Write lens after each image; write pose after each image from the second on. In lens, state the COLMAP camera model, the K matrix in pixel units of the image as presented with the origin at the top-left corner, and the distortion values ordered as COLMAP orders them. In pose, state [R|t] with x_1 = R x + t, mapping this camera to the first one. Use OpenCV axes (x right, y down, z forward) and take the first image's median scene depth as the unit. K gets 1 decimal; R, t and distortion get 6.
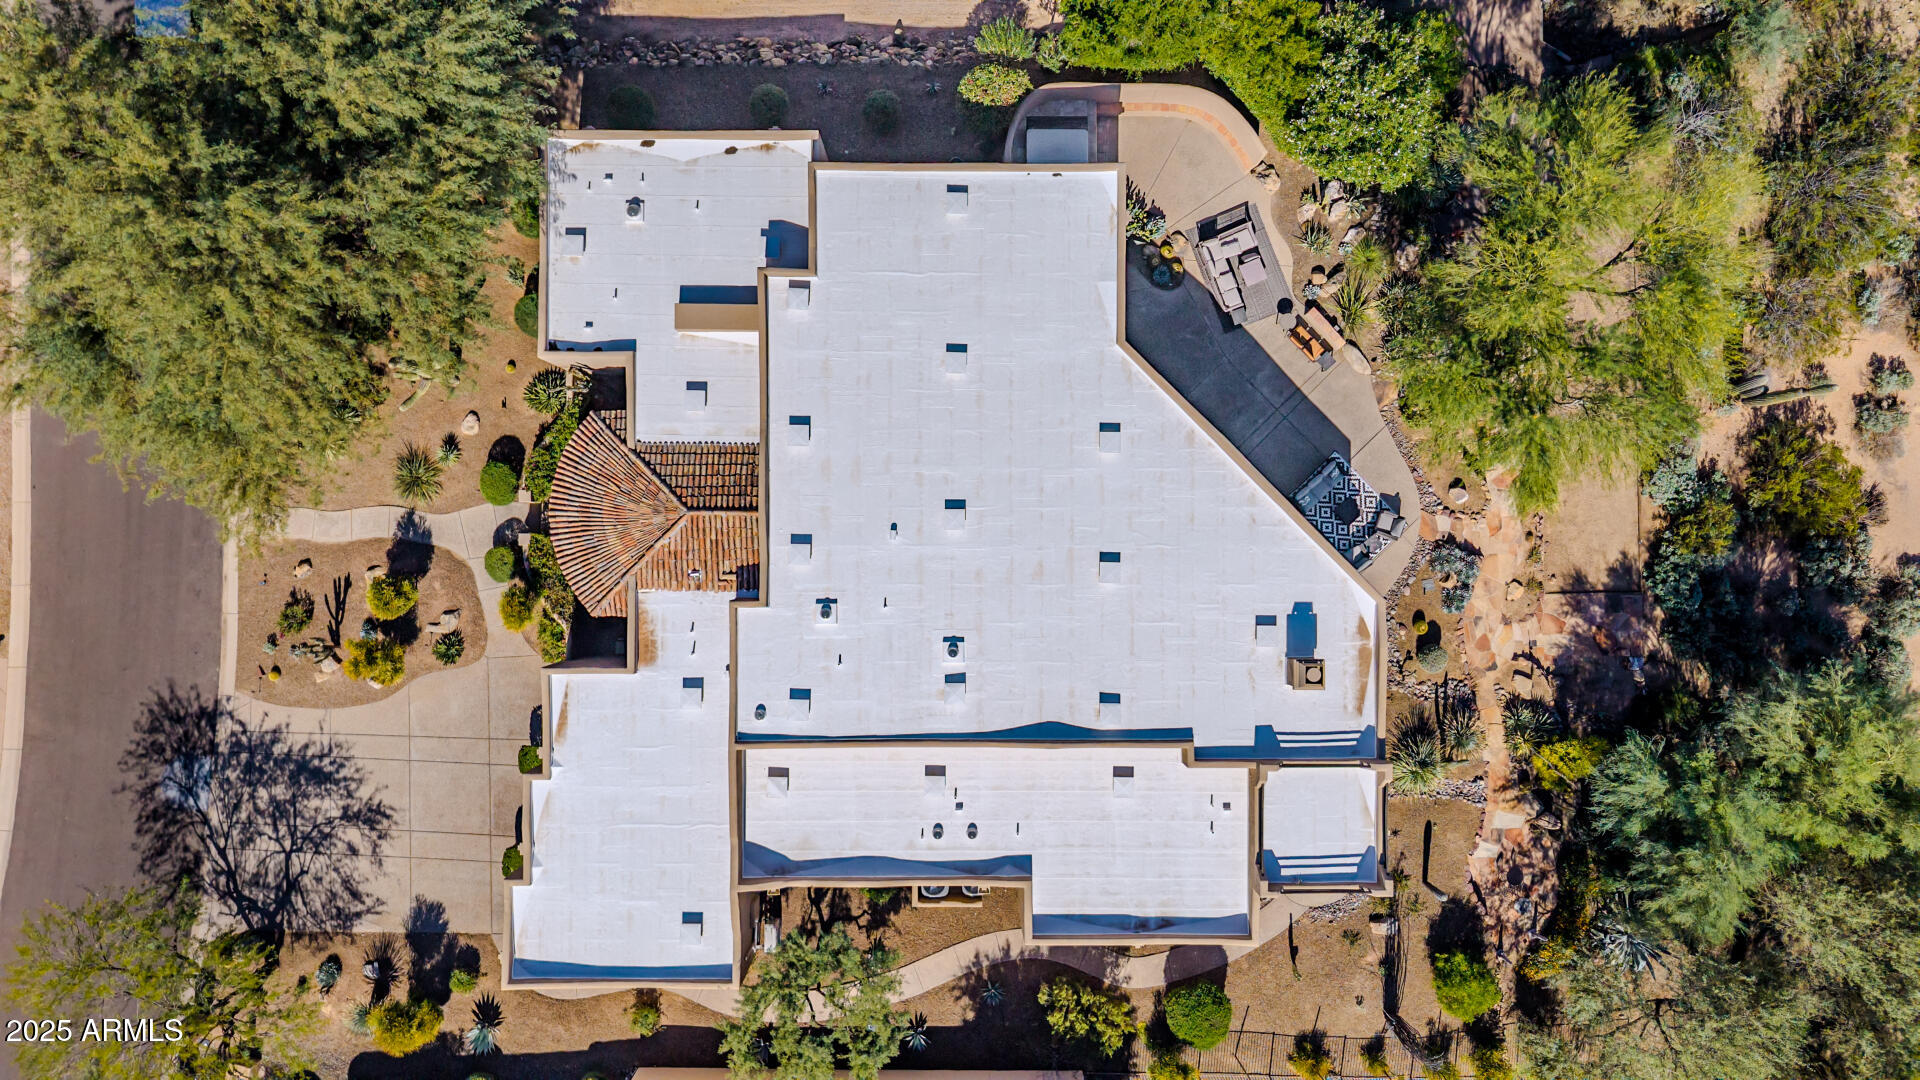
lens RADIAL K [[1340.8, 0, 967.6], [0, 1340.8, 544.3], [0, 0, 1]] dist [0.010955, -0.004259]
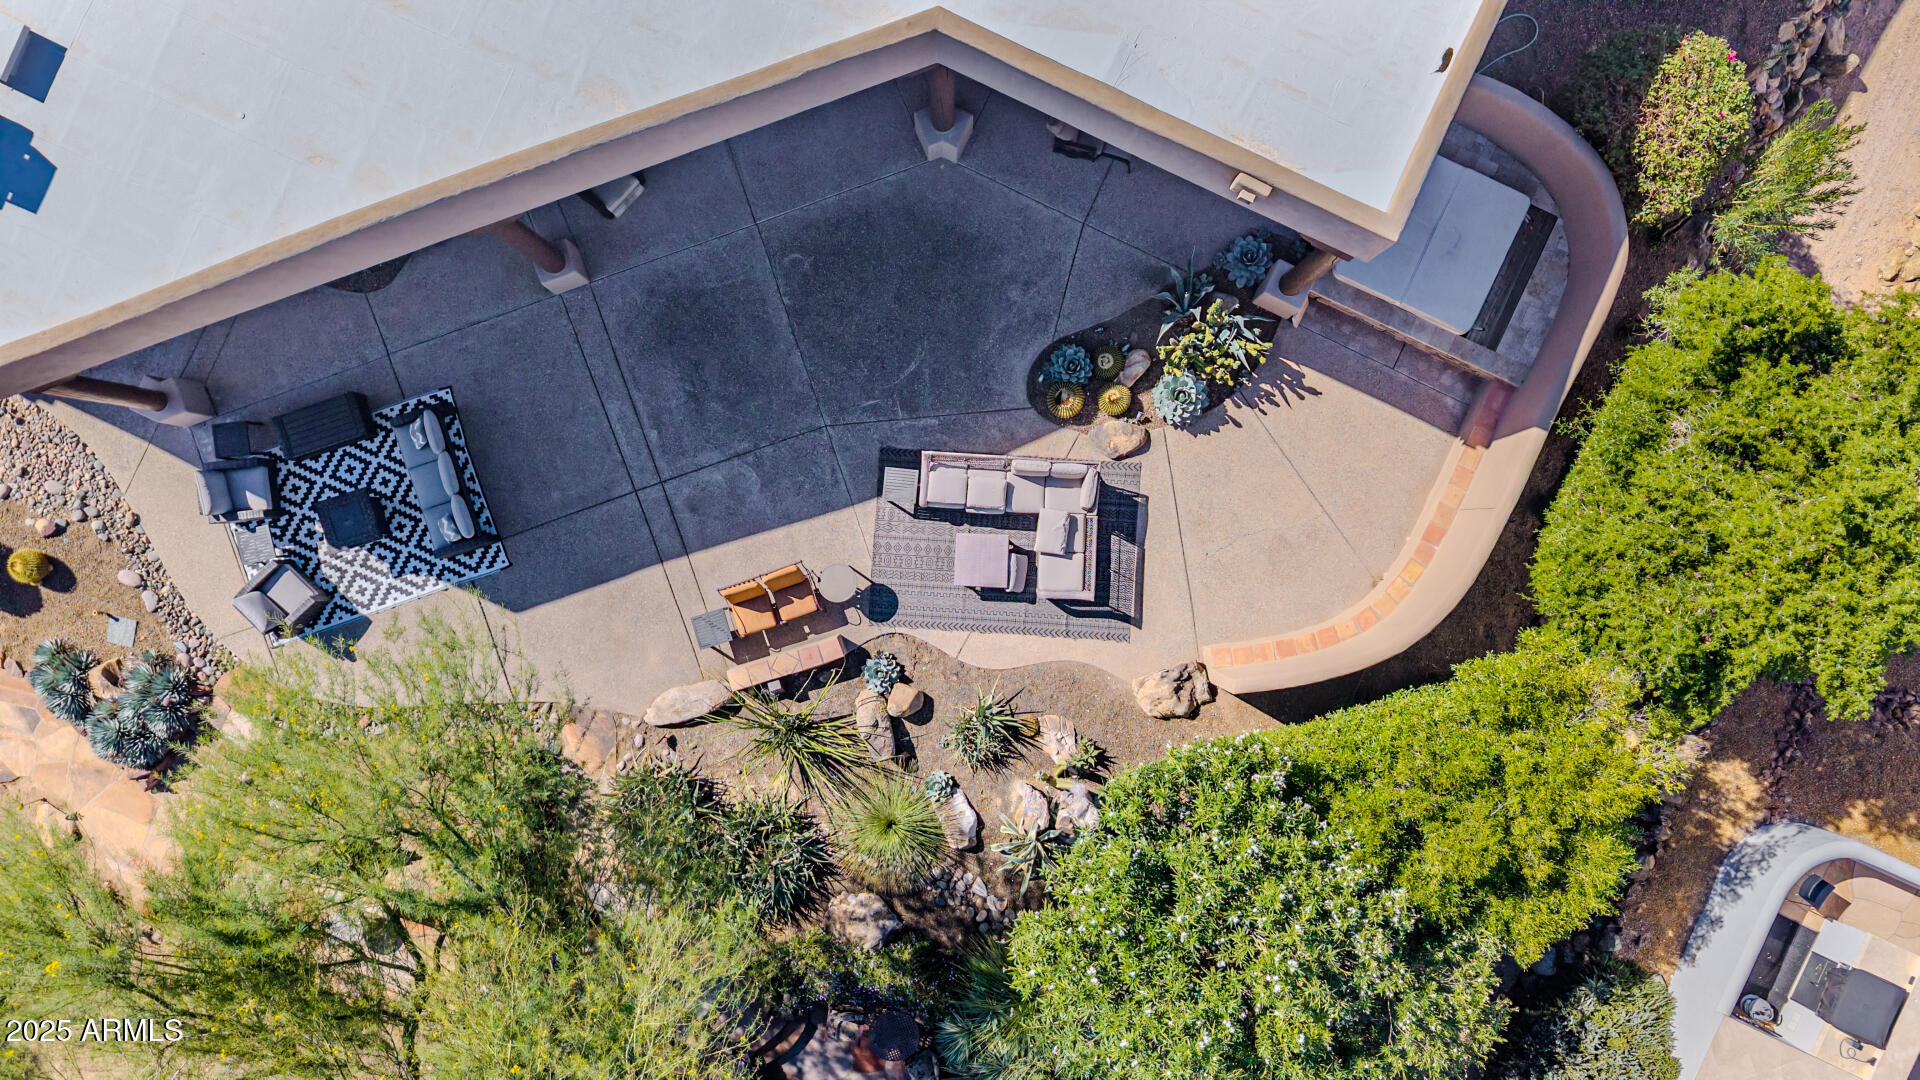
lens RADIAL K [[1340.8, 0, 958.3], [0, 1340.8, 530.8], [0, 0, 1]] dist [0.010955, -0.004259]
pose [[-0.426022, 0.904650, -0.010692, 0.211199], [-0.904419, -0.426155, -0.020458, -0.183113], [-0.023064, 0.000955, 0.999734, 0.584524]]
